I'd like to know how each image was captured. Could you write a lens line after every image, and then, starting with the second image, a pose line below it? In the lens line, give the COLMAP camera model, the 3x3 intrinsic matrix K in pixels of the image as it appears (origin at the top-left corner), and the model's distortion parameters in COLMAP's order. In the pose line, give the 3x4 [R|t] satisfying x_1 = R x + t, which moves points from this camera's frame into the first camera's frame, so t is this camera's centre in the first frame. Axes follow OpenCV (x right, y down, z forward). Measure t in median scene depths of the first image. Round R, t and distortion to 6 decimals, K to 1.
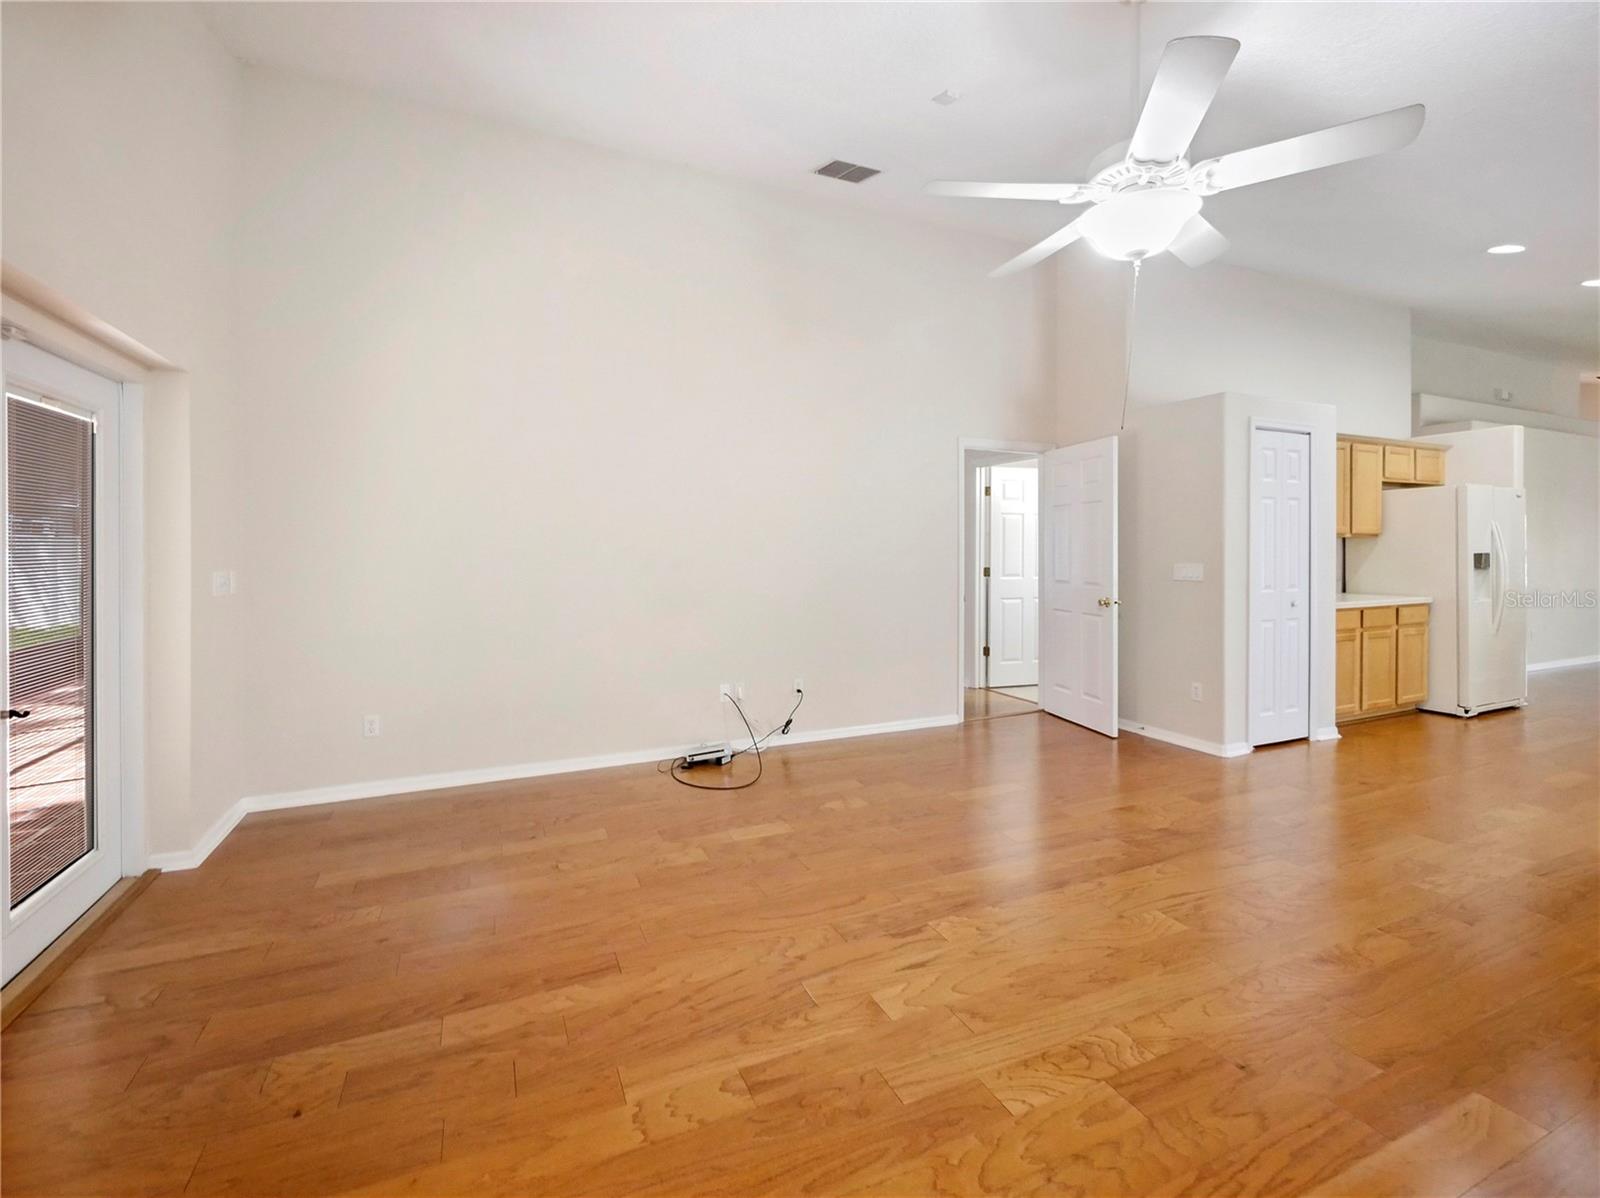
lens RADIAL K [[699.0, 0, 799.9], [0, 699.0, 556.5], [0, 0, 1]] dist [-0.001689, 0.000136]
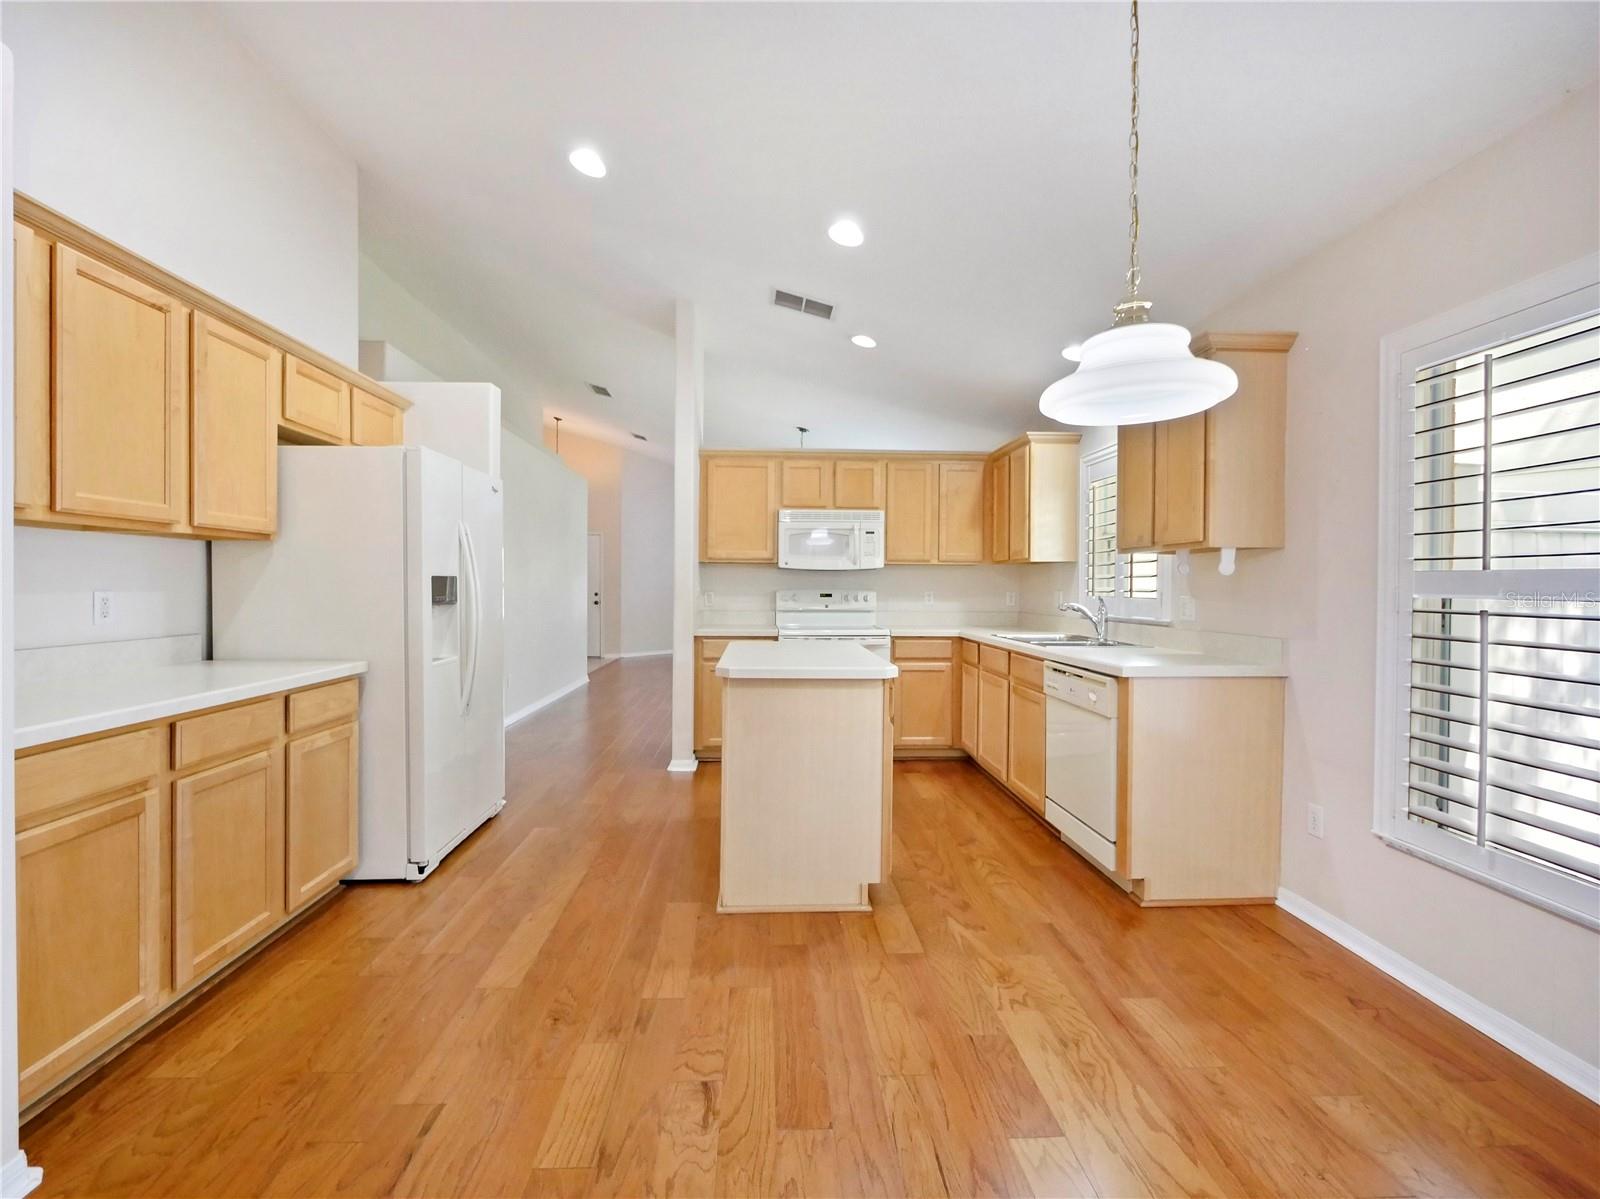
lens RADIAL K [[707.0, 0, 784.6], [0, 707.0, 593.7], [0, 0, 1]] dist [-0.002235, -0.000010]
pose [[0.378299, -0.005828, 0.925665, 0.929799], [0.002398, 0.999983, 0.005316, 0.011734], [-0.925680, 0.000209, 0.378307, 0.892474]]
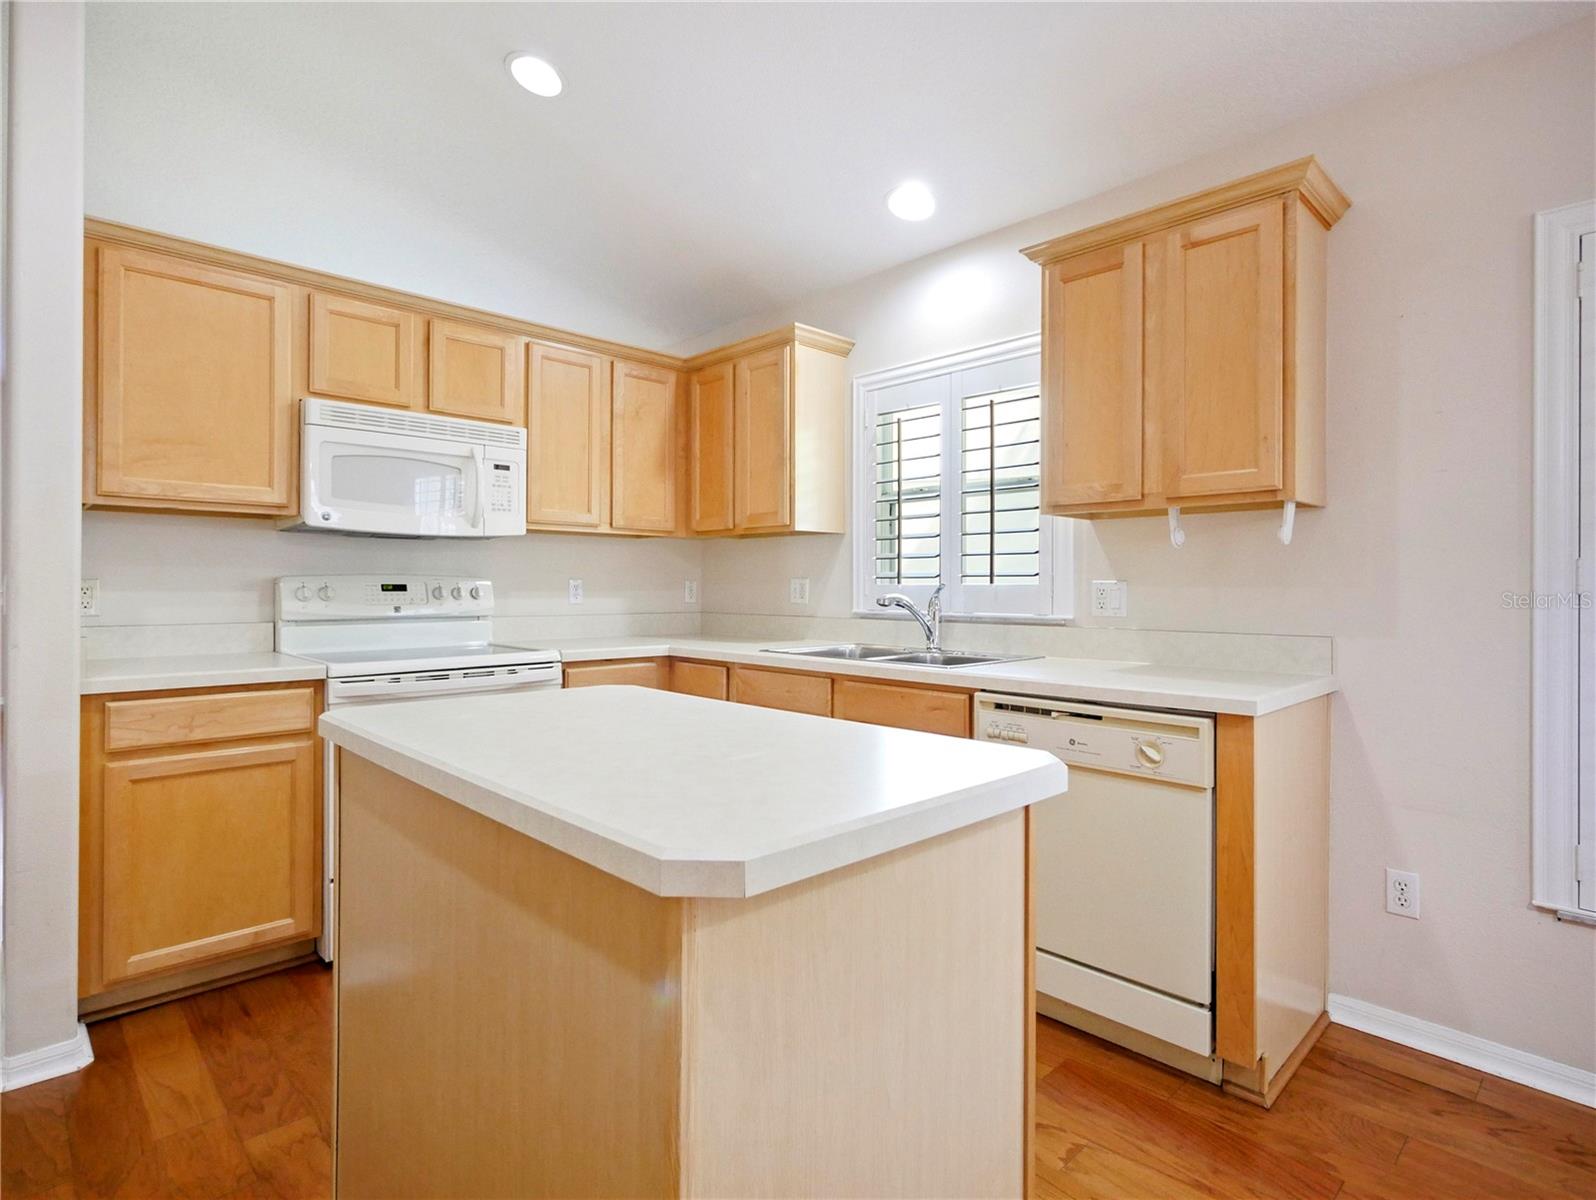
lens RADIAL K [[829.8, 0, 790.8], [0, 829.8, 592.4], [0, 0, 1]] dist [0.002087, 0.000118]
pose [[-0.329132, -0.005803, 0.944266, 1.441447], [0.006661, 0.999942, 0.008467, 0.025528], [-0.944261, 0.009077, -0.329074, 1.323975]]
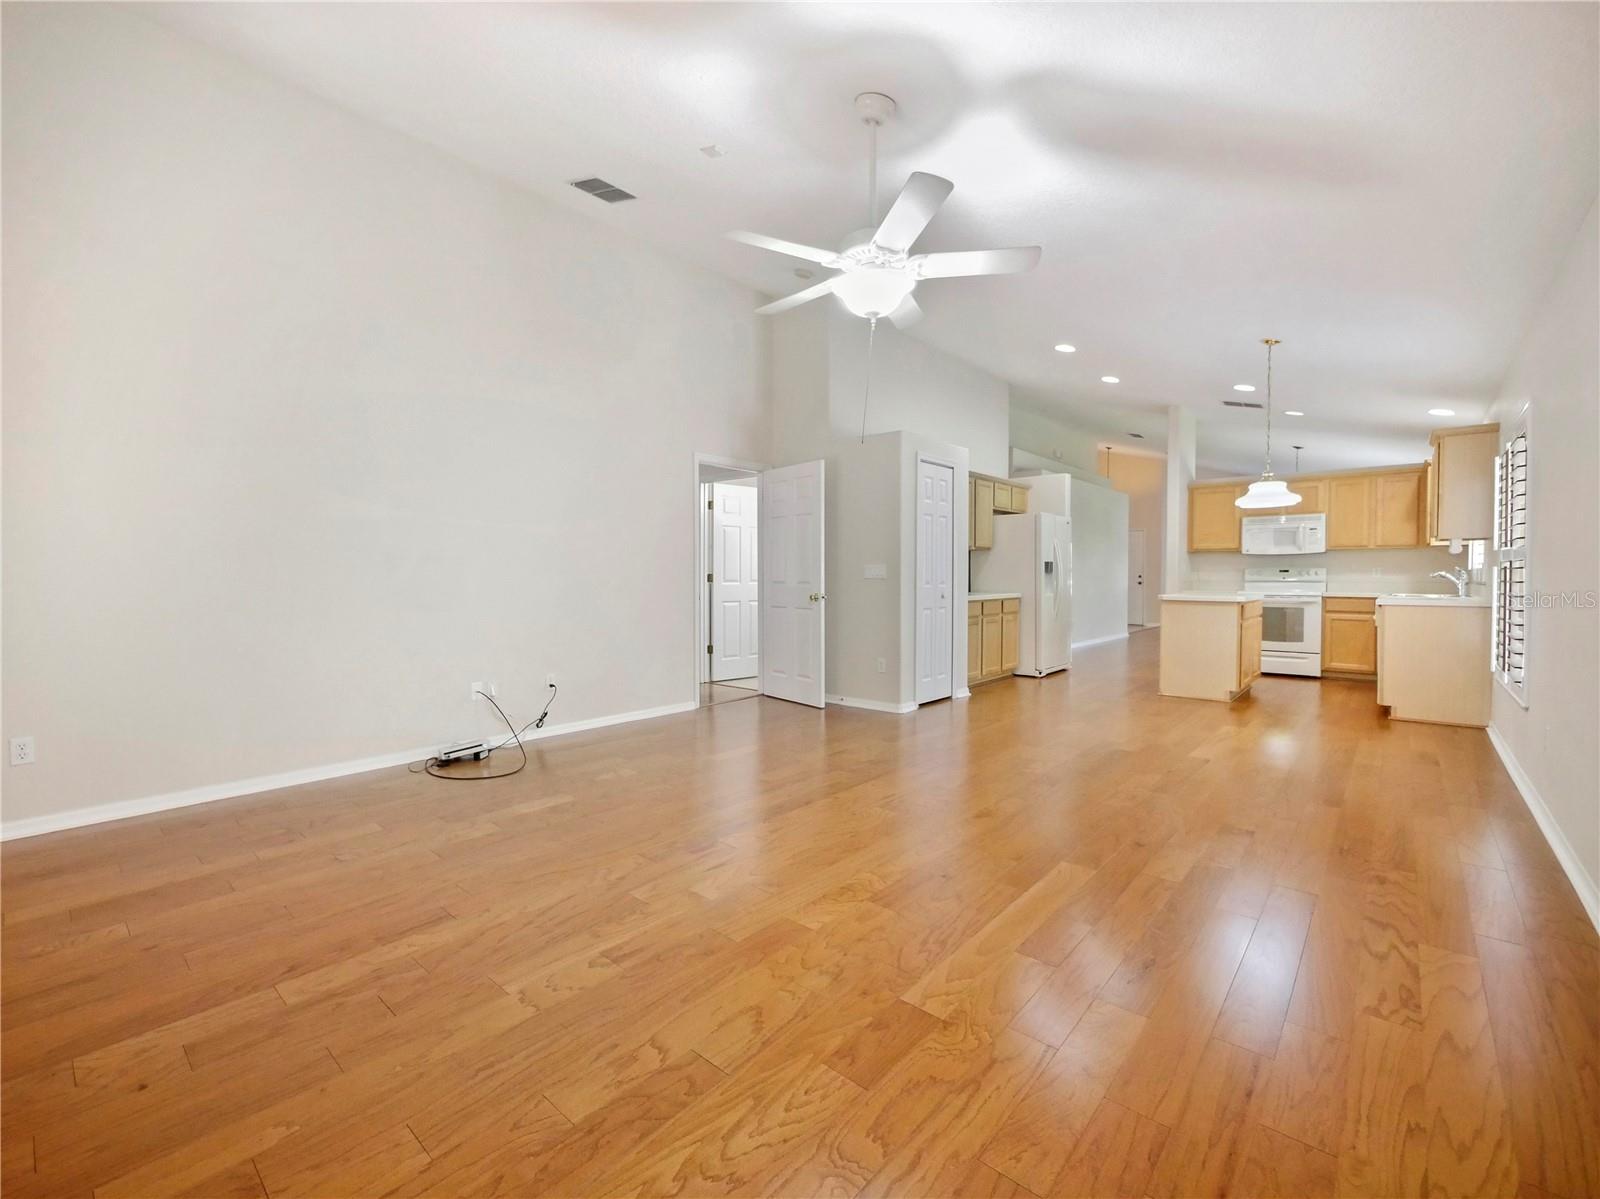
lens RADIAL K [[688.2, 0, 789.9], [0, 688.2, 595.1], [0, 0, 1]] dist [-0.001567, 0.000119]
pose [[0.910424, -0.011708, 0.413511, -0.143105], [0.002965, 0.999758, 0.021779, 0.052664], [-0.413666, -0.018602, 0.910239, -0.101834]]
